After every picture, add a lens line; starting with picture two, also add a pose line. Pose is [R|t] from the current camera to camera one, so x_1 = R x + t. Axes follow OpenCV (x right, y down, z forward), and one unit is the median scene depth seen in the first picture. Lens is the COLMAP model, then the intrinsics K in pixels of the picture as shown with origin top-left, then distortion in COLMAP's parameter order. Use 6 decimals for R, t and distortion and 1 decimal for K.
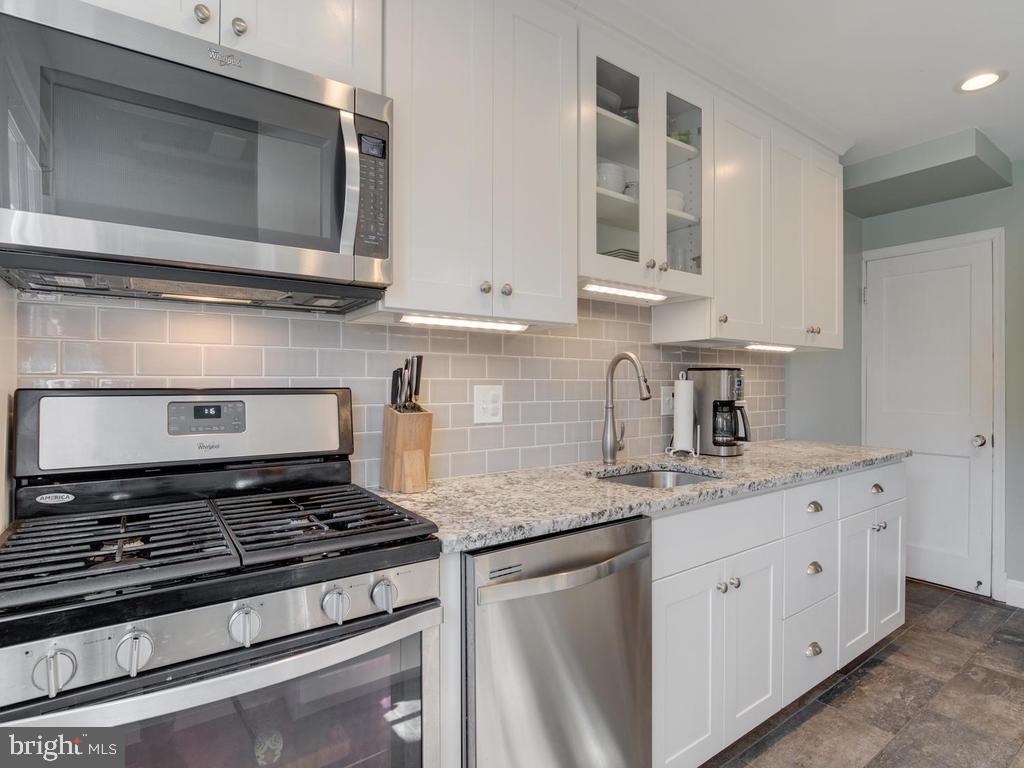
lens RADIAL K [[525.4, 0, 514.4], [0, 525.4, 387.3], [0, 0, 1]] dist [-0.022574, -0.000289]
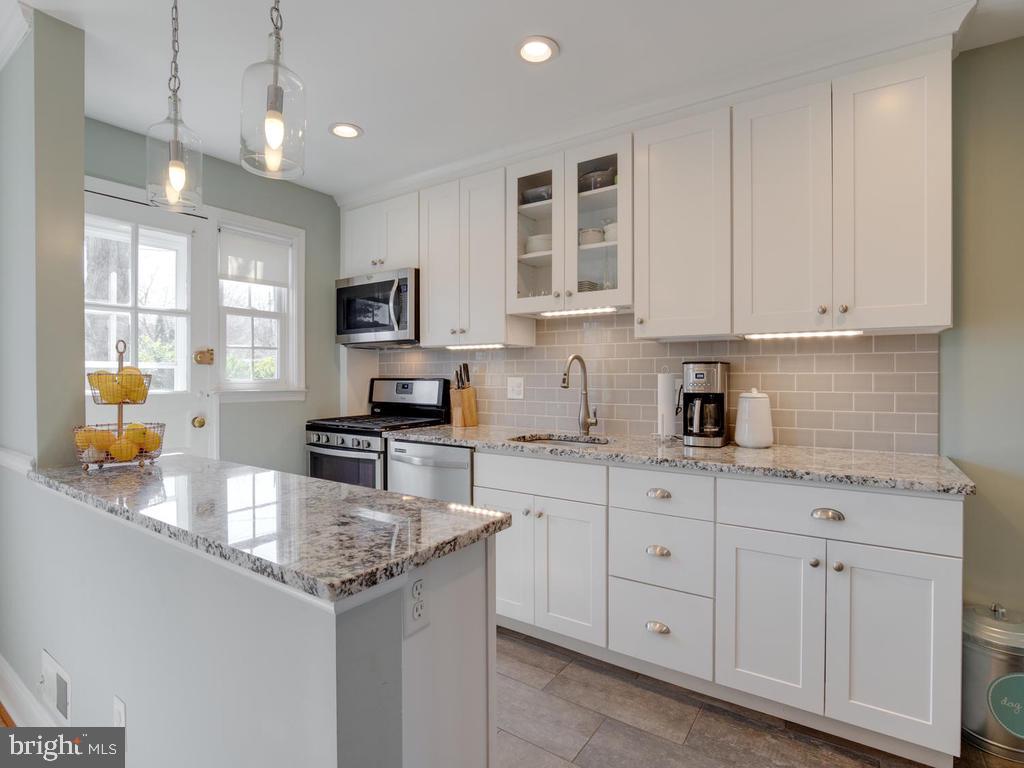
lens RADIAL K [[508.3, 0, 512.0], [0, 508.3, 378.1], [0, 0, 1]] dist [-0.041532, -0.000019]
pose [[0.357159, 0.005799, -0.934025, 1.511773], [-0.004128, 0.999981, 0.004630, -0.009034], [0.934034, 0.002203, 0.357176, 0.377971]]
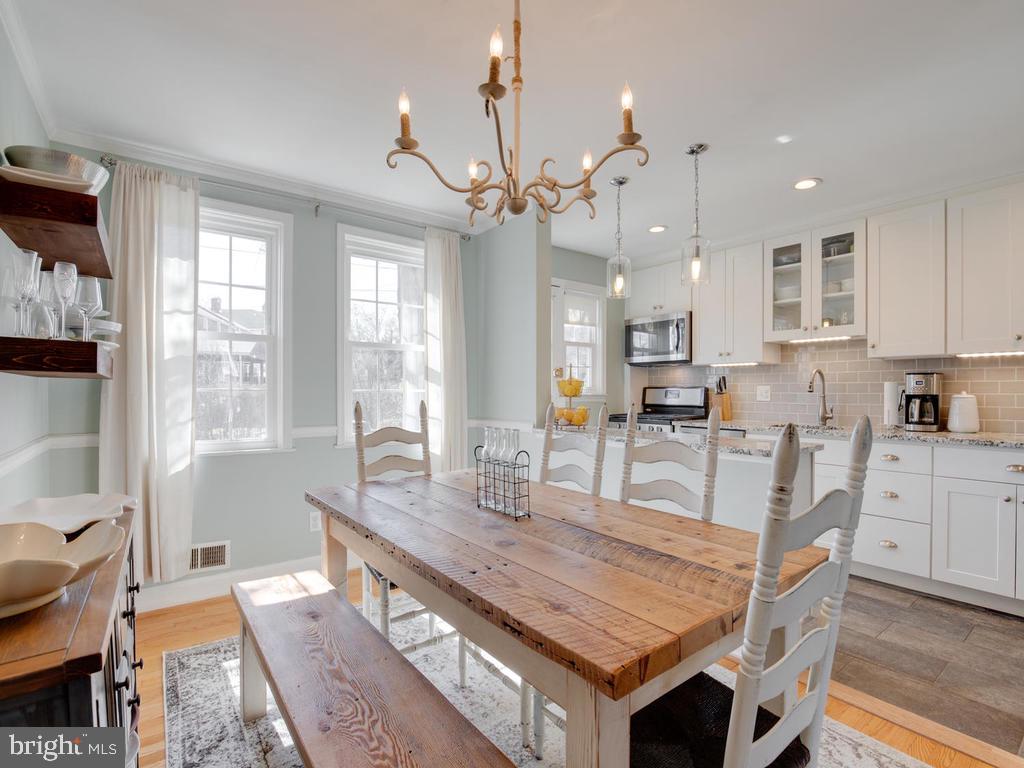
lens RADIAL K [[493.1, 0, 515.4], [0, 493.1, 396.3], [0, 0, 1]] dist [-0.049861, 0.011145]
pose [[0.042253, 0.011504, -0.999041, 2.163452], [-0.005933, 0.999919, 0.011263, 0.026578], [0.999089, 0.005452, 0.042318, -0.261153]]
